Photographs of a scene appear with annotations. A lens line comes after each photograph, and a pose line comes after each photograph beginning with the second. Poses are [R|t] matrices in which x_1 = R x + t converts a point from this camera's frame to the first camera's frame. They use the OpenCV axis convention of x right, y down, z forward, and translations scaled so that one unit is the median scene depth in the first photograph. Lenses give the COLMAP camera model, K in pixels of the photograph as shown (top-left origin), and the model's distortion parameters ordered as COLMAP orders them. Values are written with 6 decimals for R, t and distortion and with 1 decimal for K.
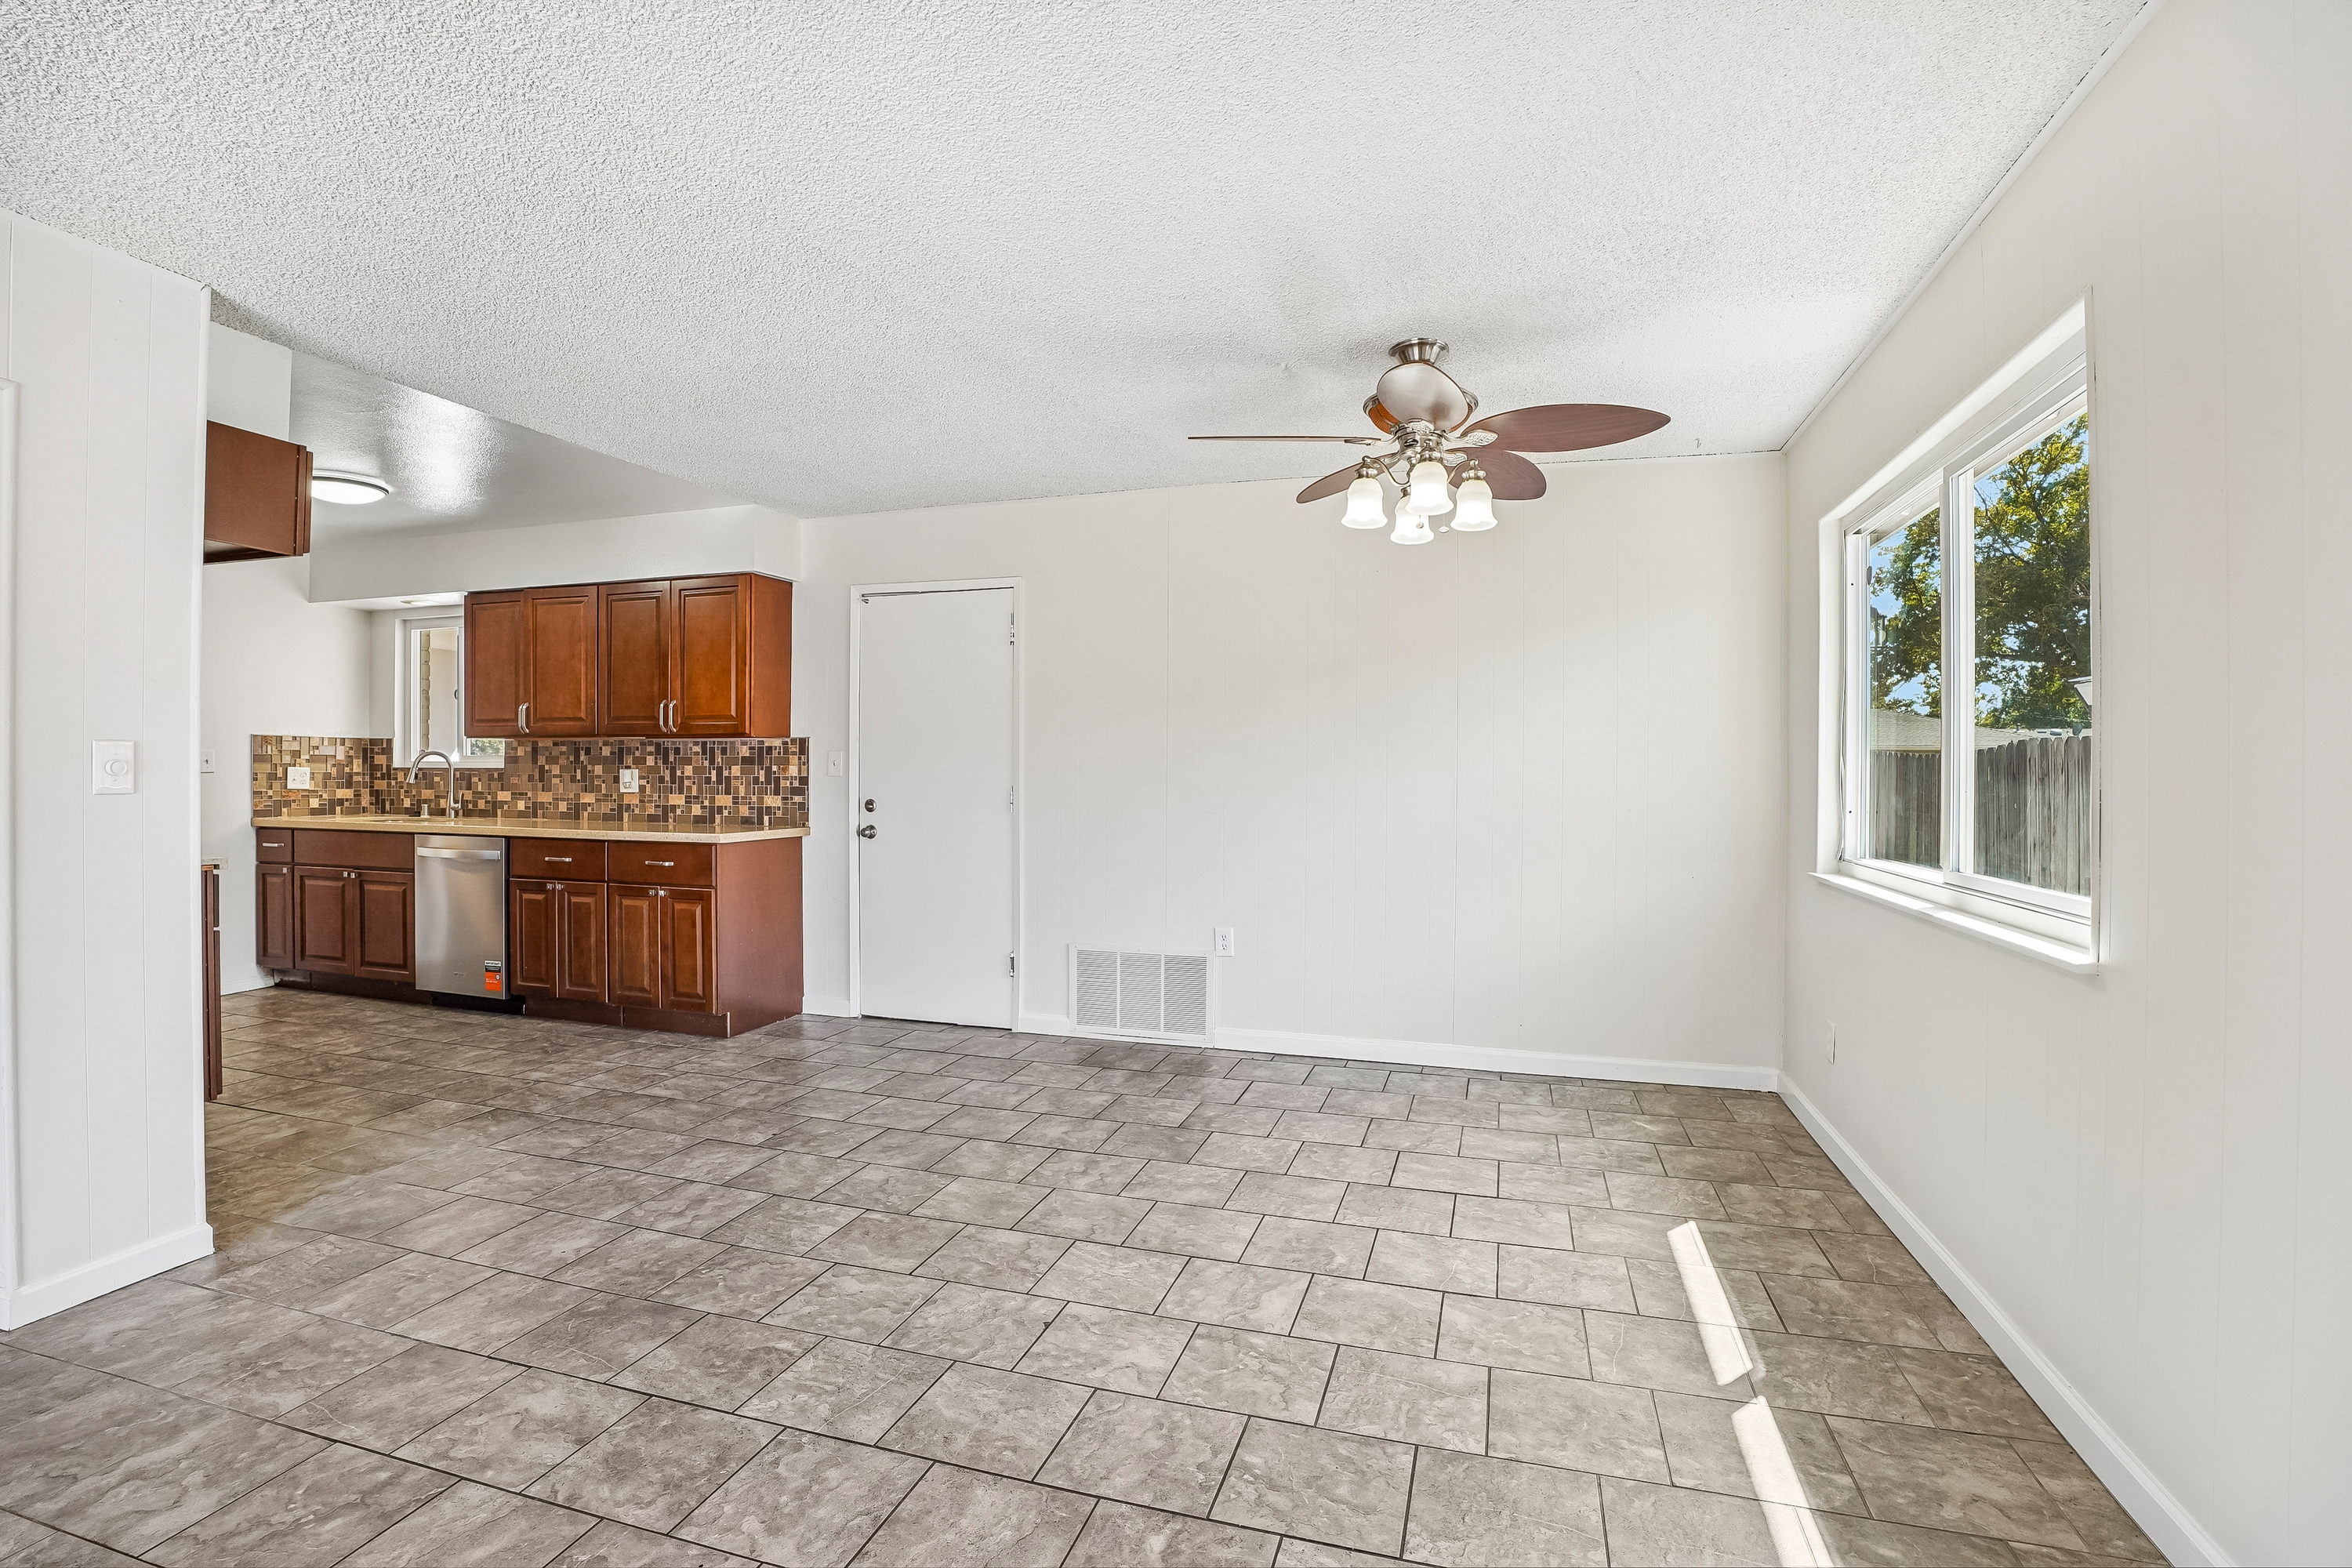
lens RADIAL K [[1090.7, 0, 1181.6], [0, 1090.7, 776.9], [0, 0, 1]] dist [-0.073438, 0.020299]
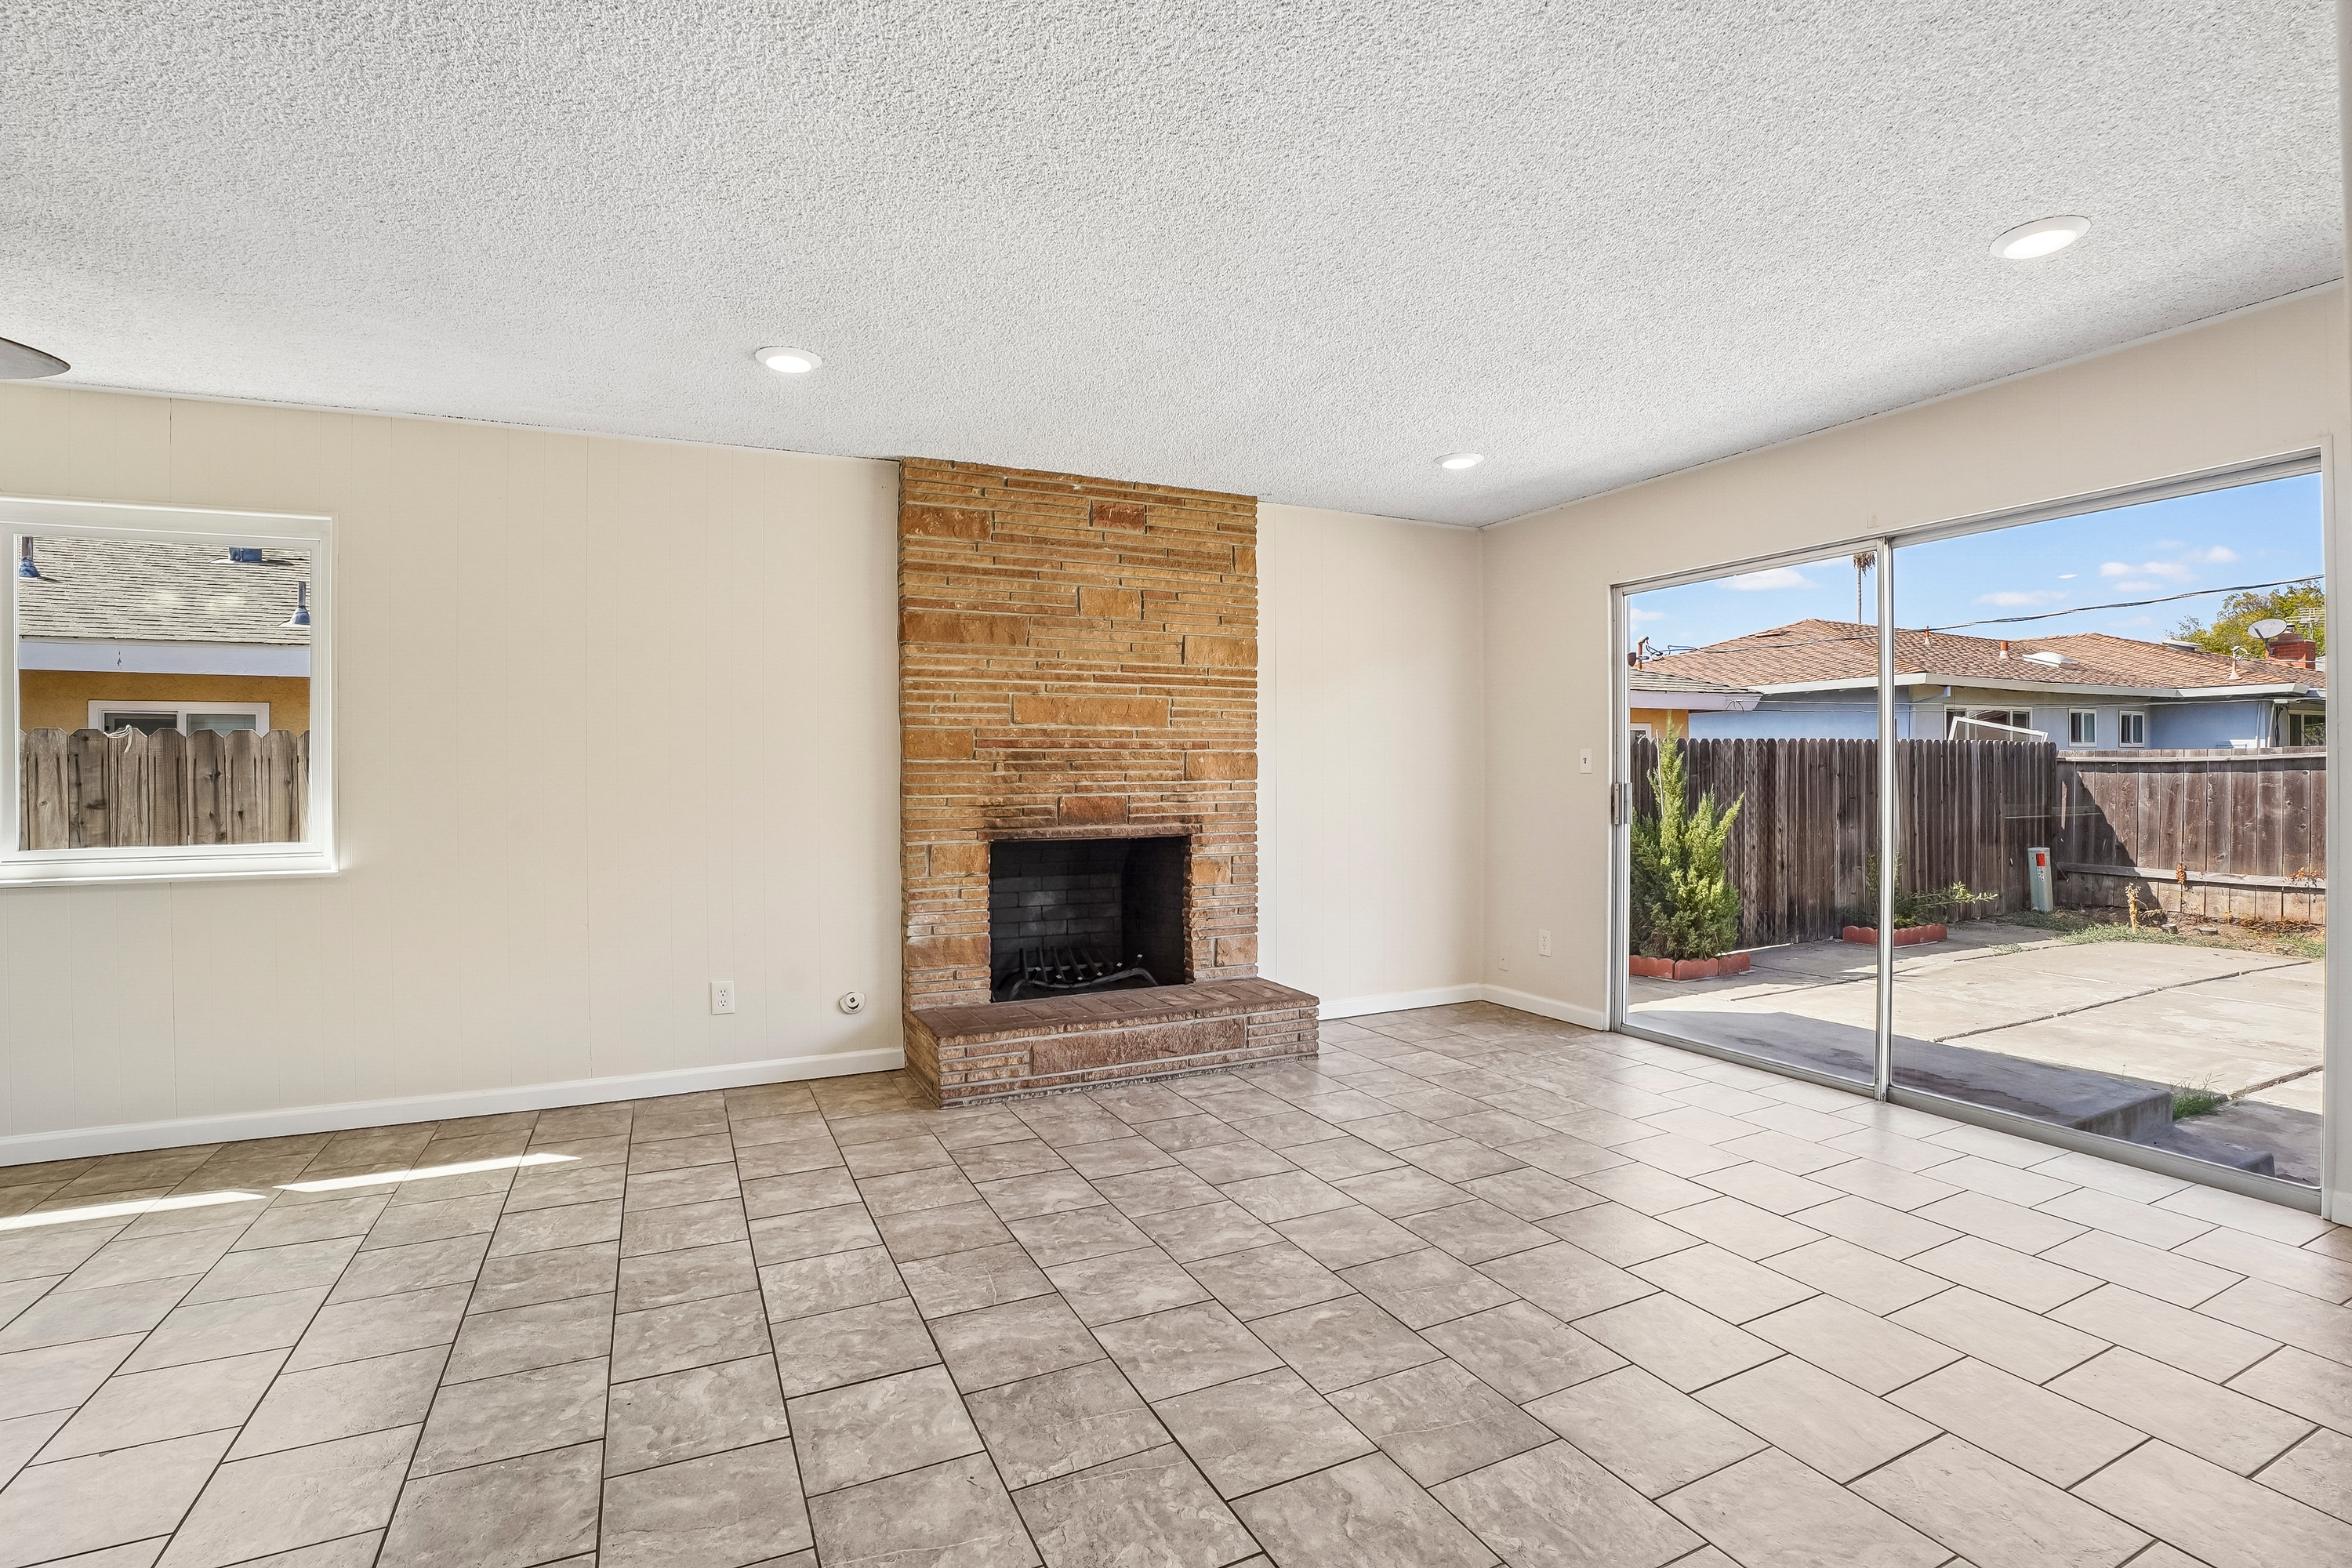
lens RADIAL K [[1090.7, 0, 1163.1], [0, 1090.7, 772.8], [0, 0, 1]] dist [-0.073438, 0.020299]
pose [[-0.666102, -0.000597, 0.745860, -0.603491], [0.006568, 0.999956, 0.006665, 0.000172], [-0.745832, 0.009338, -0.666069, 0.449000]]
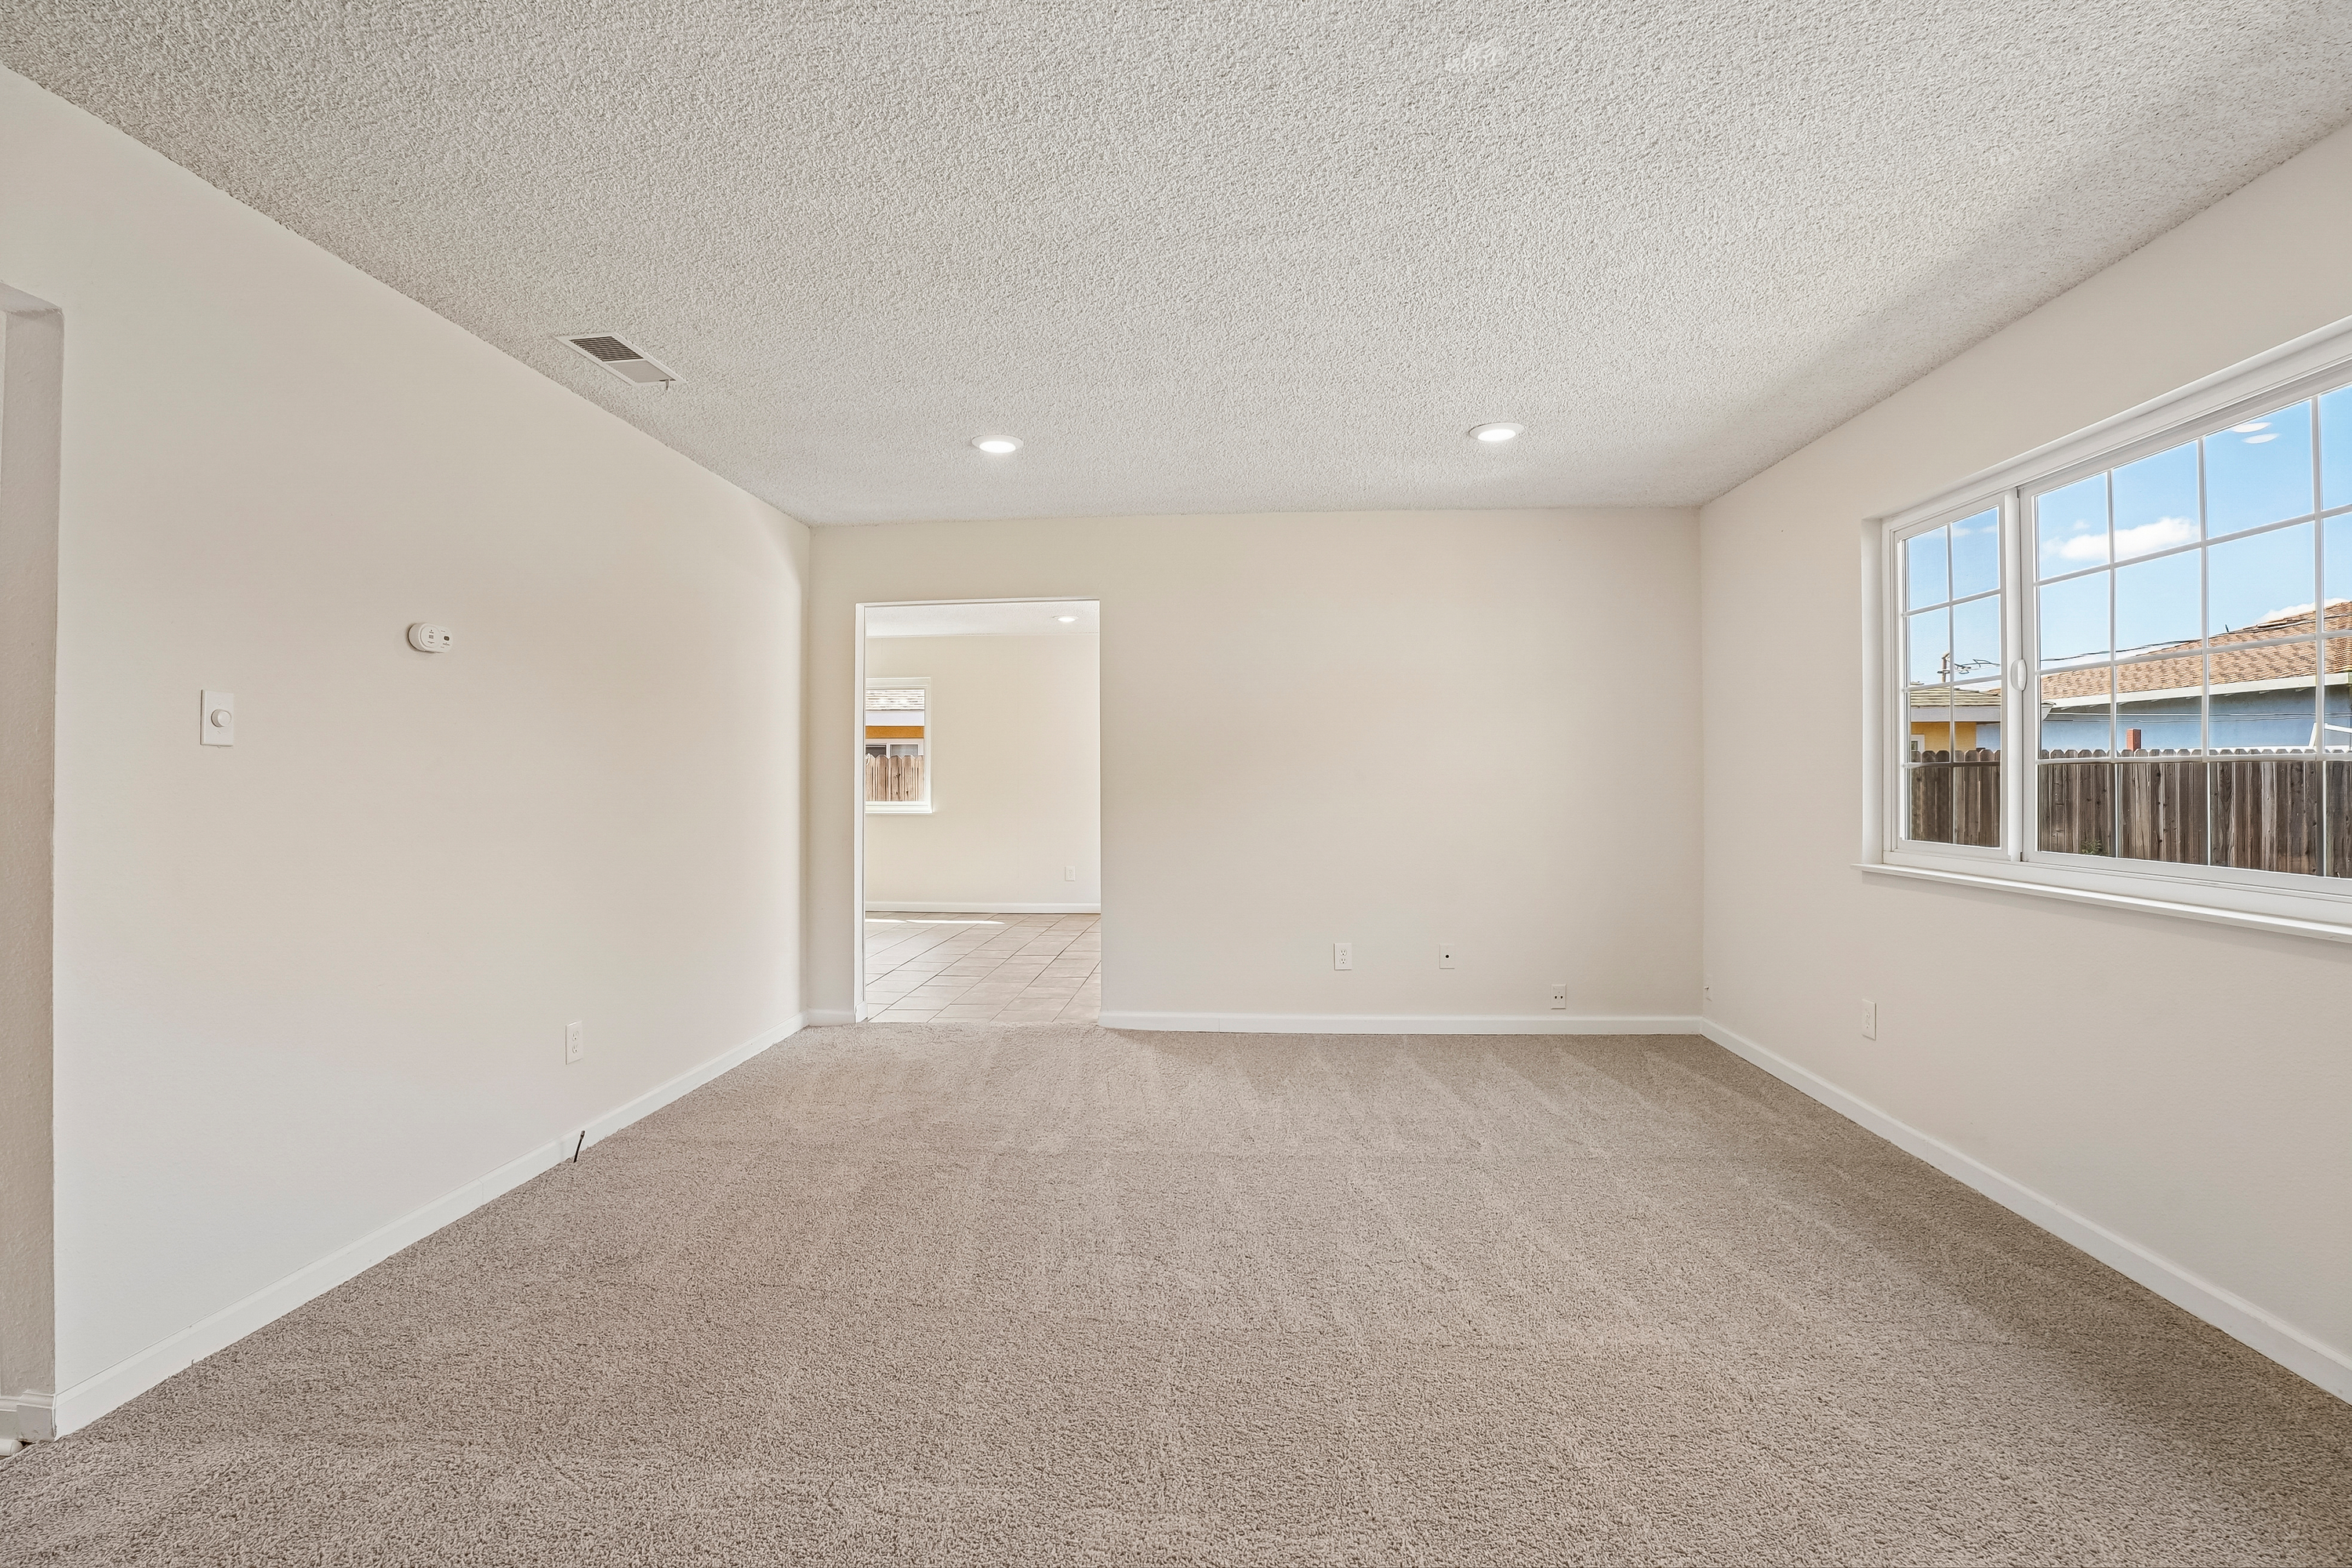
lens RADIAL K [[1090.7, 0, 1174.1], [0, 1090.7, 765.6], [0, 0, 1]] dist [-0.073438, 0.020299]
pose [[-0.213041, 0.006278, 0.977023, -1.729078], [0.003172, 0.999979, -0.005734, -0.003606], [-0.977038, 0.001877, -0.213056, 0.366860]]
